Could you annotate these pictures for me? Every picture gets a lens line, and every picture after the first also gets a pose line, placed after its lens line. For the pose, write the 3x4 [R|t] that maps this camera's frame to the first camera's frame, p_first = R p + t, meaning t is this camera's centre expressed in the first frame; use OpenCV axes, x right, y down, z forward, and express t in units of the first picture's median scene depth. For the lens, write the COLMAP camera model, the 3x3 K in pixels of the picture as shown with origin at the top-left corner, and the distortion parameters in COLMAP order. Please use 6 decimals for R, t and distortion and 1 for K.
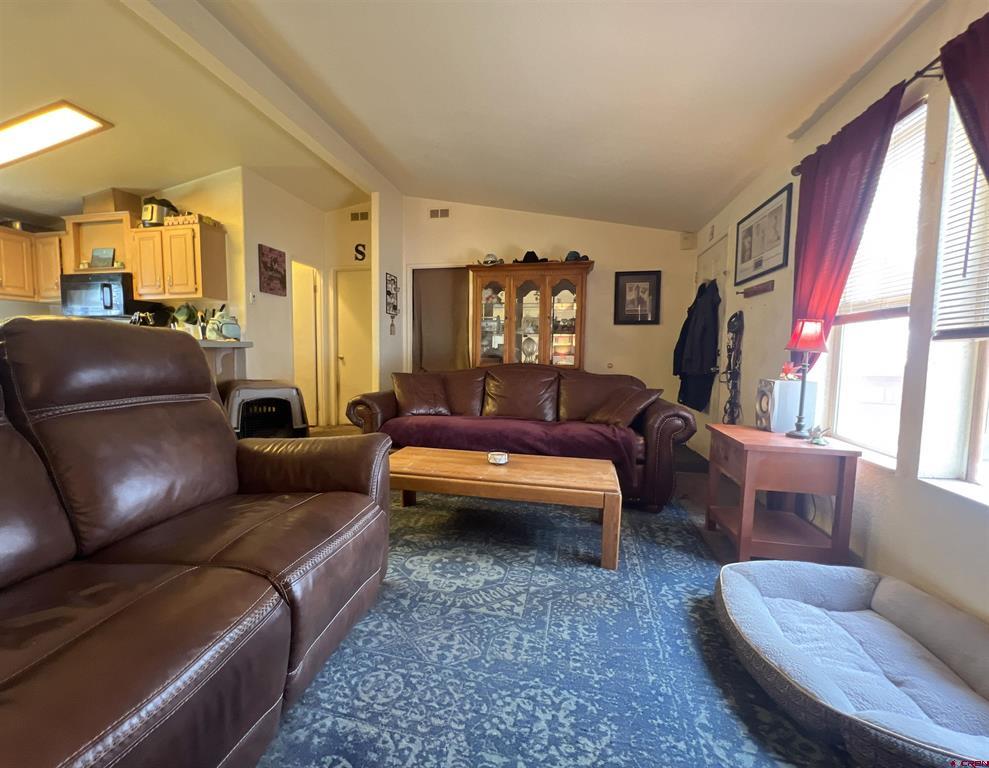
lens RADIAL K [[437.1, 0, 473.3], [0, 437.1, 381.8], [0, 0, 1]] dist [-0.000036, 0.000322]
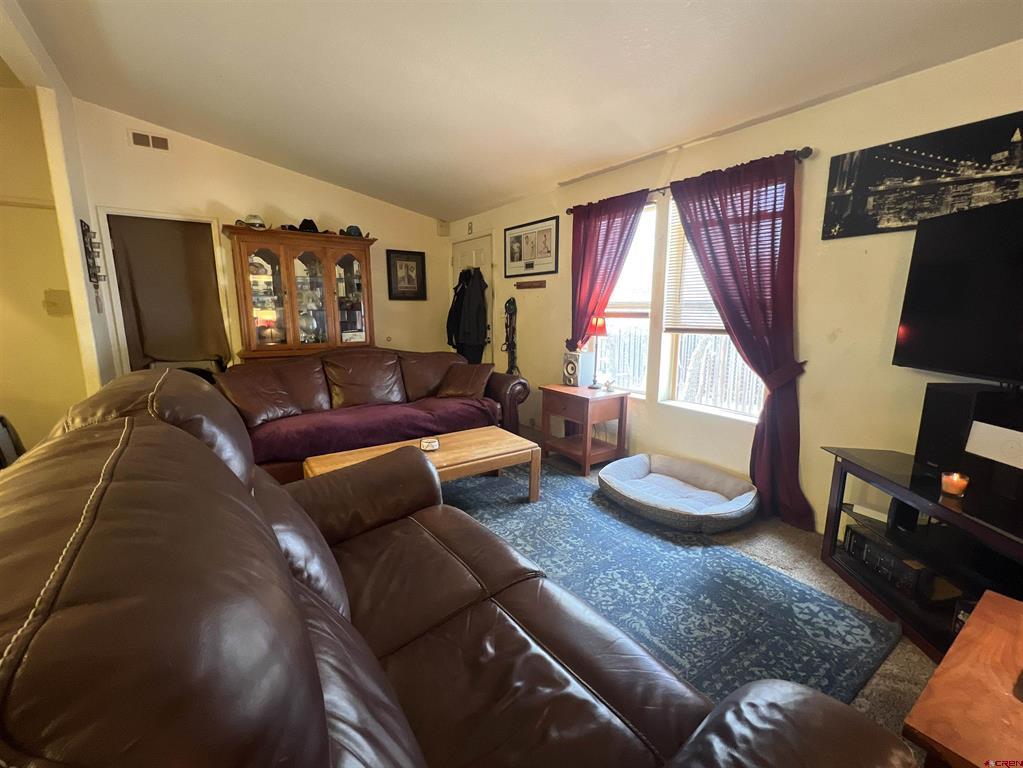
lens RADIAL K [[440.9, 0, 511.5], [0, 440.9, 384.0], [0, 0, 1]] dist [-0.000687, -0.000244]
pose [[0.665594, -0.138134, 0.733419, -0.448336], [0.057667, 0.989303, 0.133995, -0.085086], [-0.744082, -0.046892, 0.666440, 0.085150]]
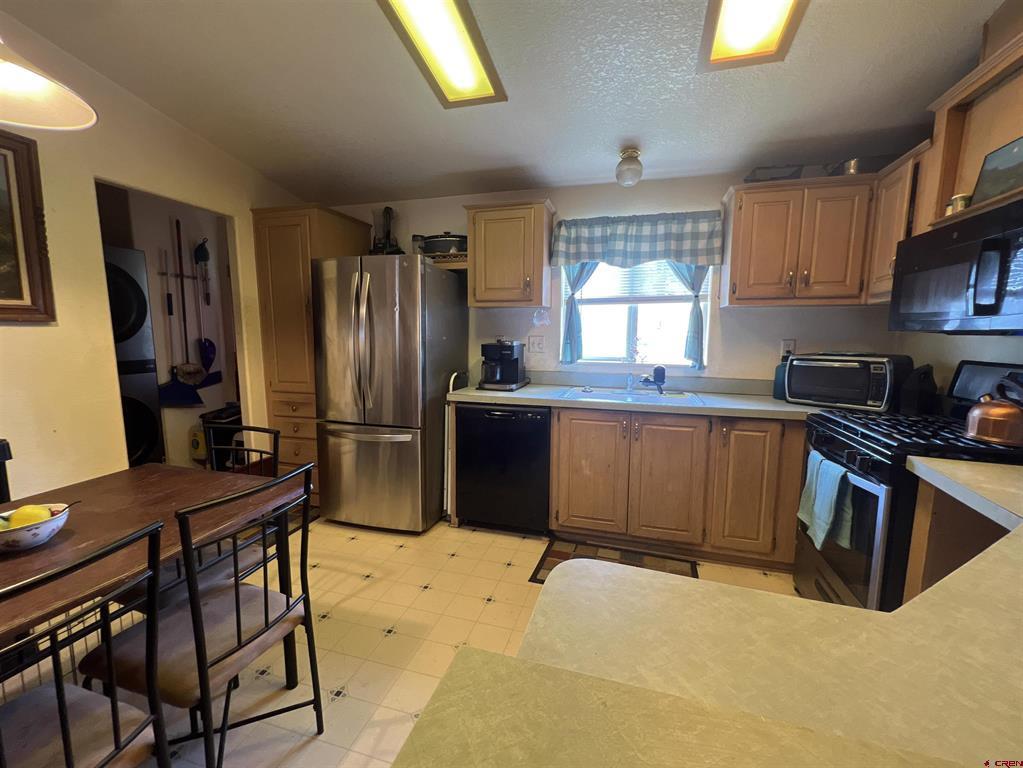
lens RADIAL K [[426.5, 0, 511.5], [0, 426.5, 384.0], [0, 0, 1]] dist [0.000504, -0.000026]
pose [[-0.058442, 0.113615, -0.991805, -0.612479], [-0.079134, 0.989849, 0.118054, -0.158555], [0.995149, 0.085384, -0.048858, 0.839188]]
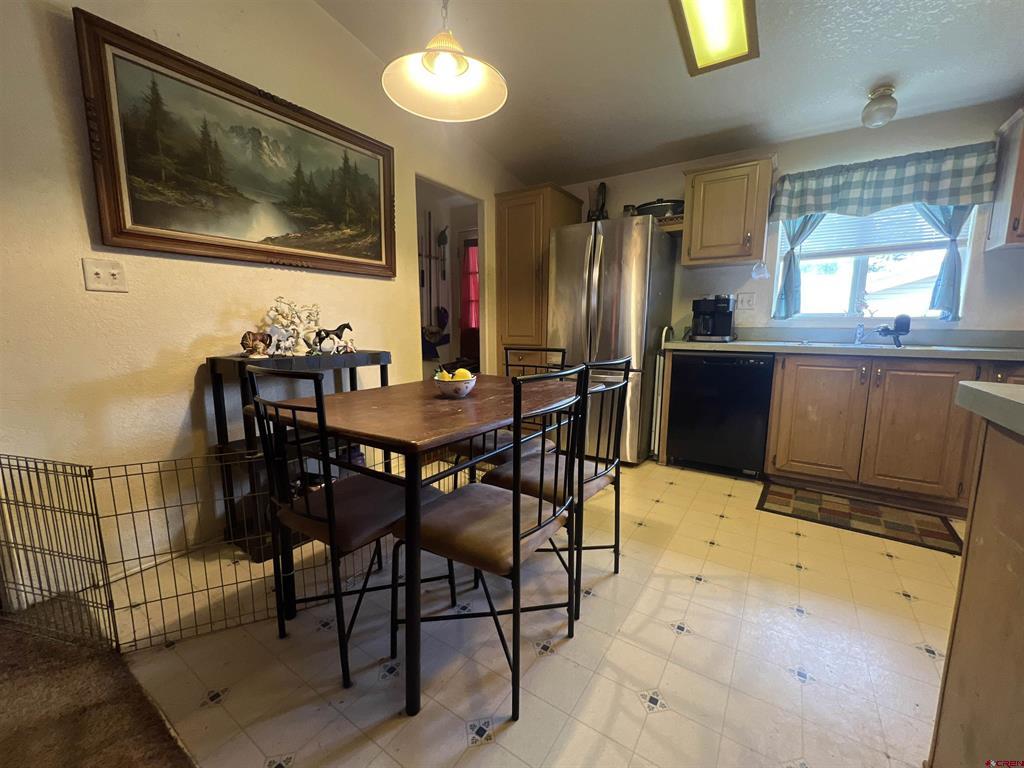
lens RADIAL K [[411.2, 0, 512.0], [0, 411.2, 384.0], [0, 0, 1]] dist [-0.000450, 0.000080]
pose [[-0.354000, 0.123596, -0.927043, -0.472610], [-0.073065, 0.984545, 0.159163, -0.058189], [0.932387, 0.124078, -0.339498, 0.677174]]
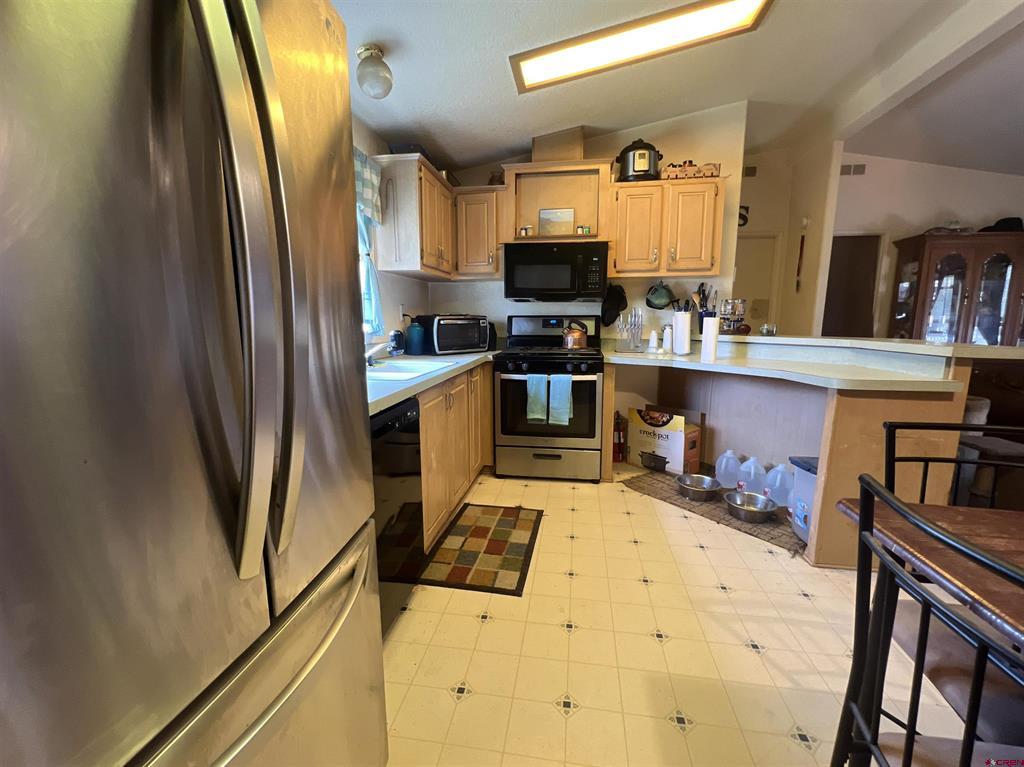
lens RADIAL K [[426.9, 0, 512.0], [0, 426.9, 383.5], [0, 0, 1]] dist [0.000504, -0.000026]
pose [[0.997485, -0.017404, 0.068709, -1.317017], [0.011393, 0.996149, 0.086936, -0.090059], [-0.069958, -0.085935, 0.993842, 0.319951]]
